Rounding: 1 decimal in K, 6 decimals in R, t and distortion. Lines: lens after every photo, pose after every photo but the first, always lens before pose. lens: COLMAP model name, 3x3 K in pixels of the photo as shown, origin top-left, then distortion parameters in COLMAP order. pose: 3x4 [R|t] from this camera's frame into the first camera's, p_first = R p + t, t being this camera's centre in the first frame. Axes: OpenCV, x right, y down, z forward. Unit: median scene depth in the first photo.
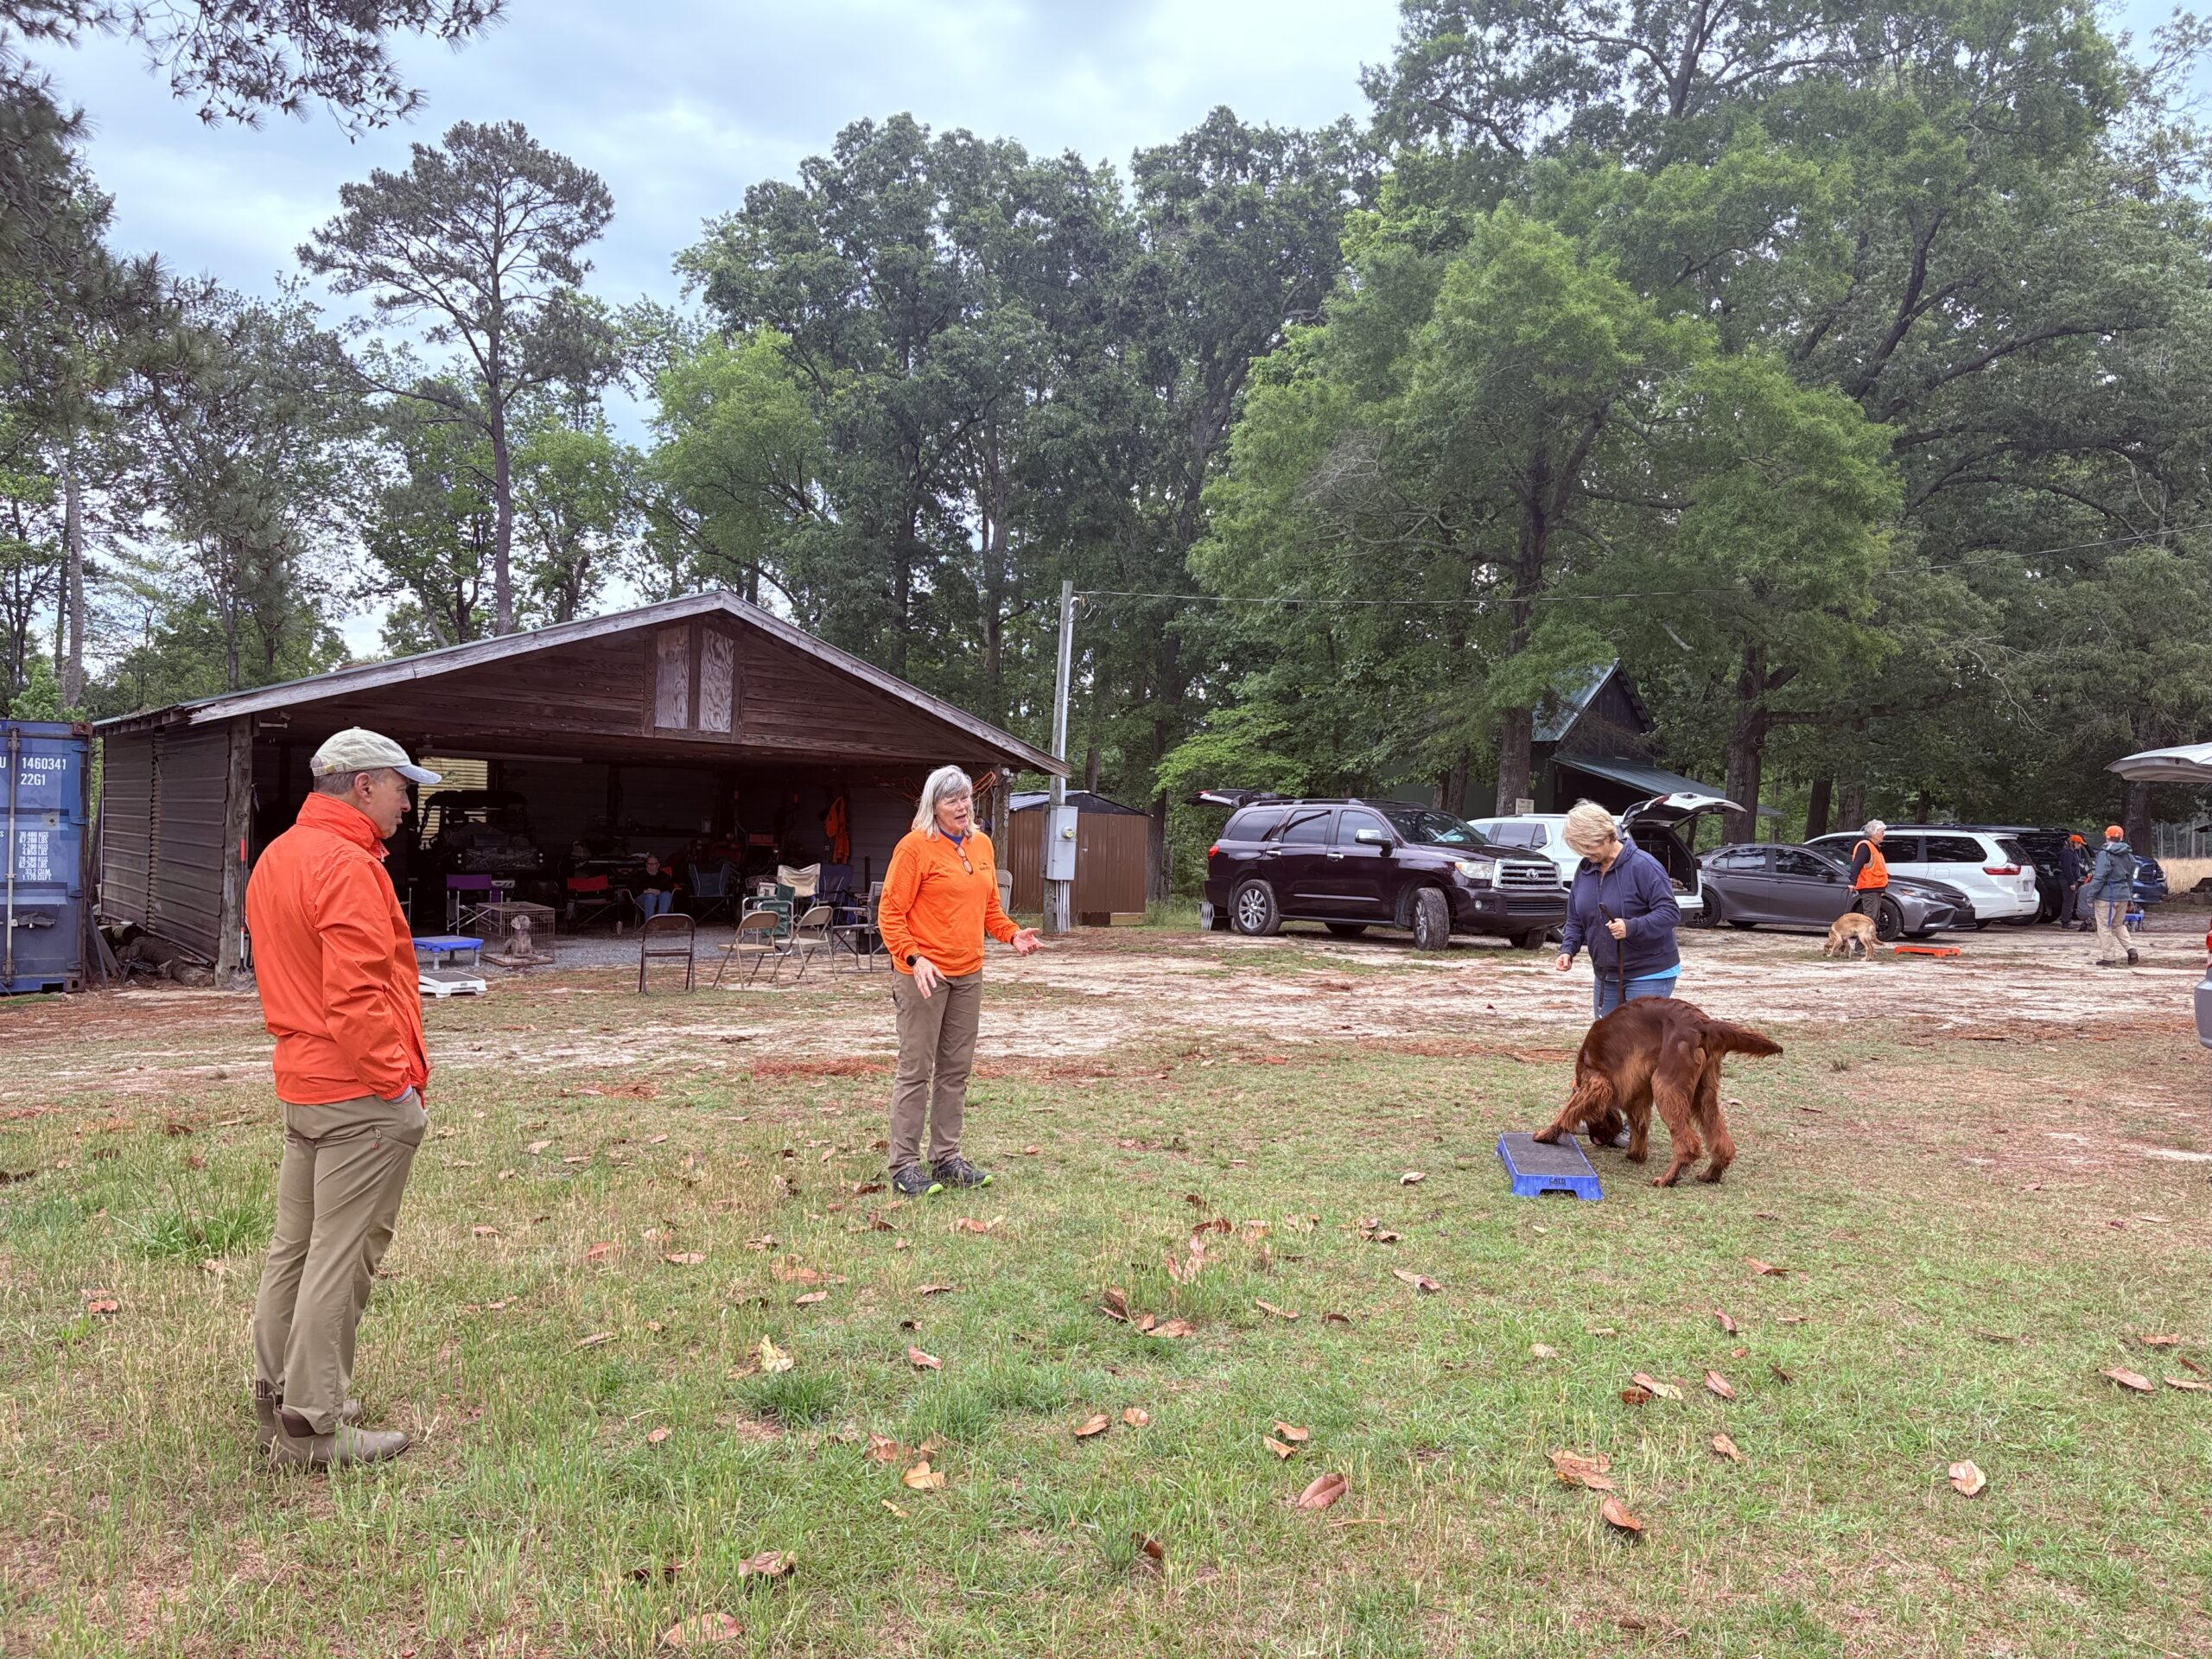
lens RADIAL K [[1656.8, 0, 1096.2], [0, 1656.8, 827.7], [0, 0, 1]] dist [0.016145, 0.002045]
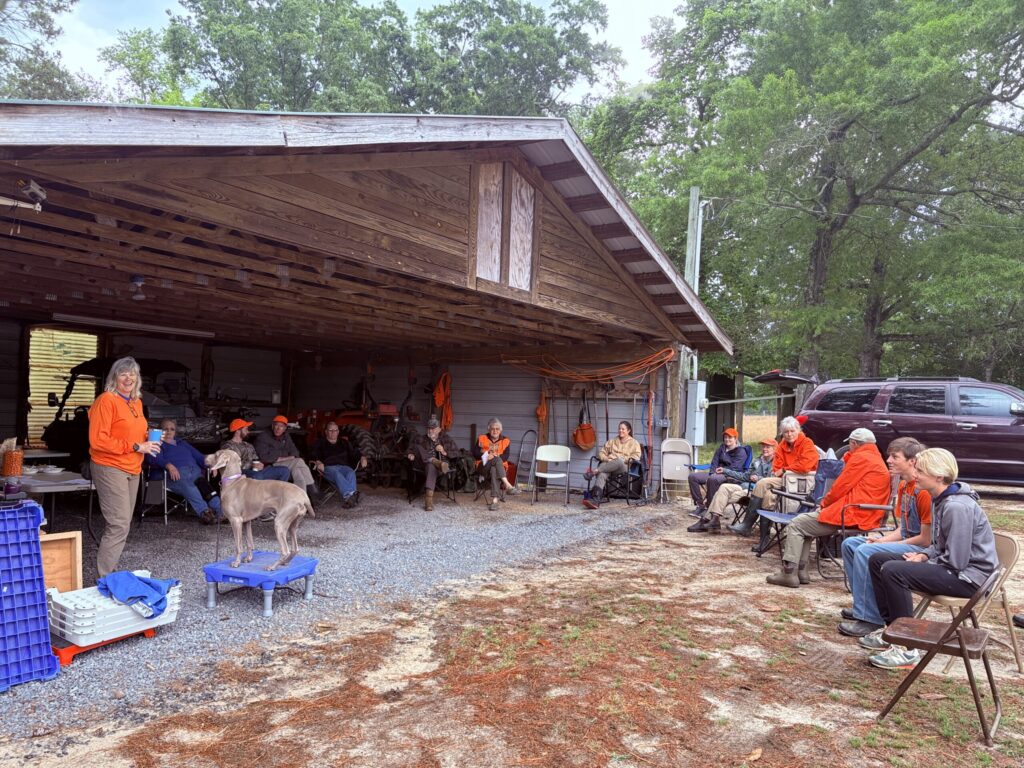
lens RADIAL K [[767.0, 0, 517.3], [0, 767.0, 384.3], [0, 0, 1]] dist [0.016145, 0.002045]
pose [[0.953402, 0.006287, 0.301638, -0.353315], [-0.000658, 0.999824, -0.018761, 0.000173], [-0.301703, 0.017688, 0.953238, 0.612411]]
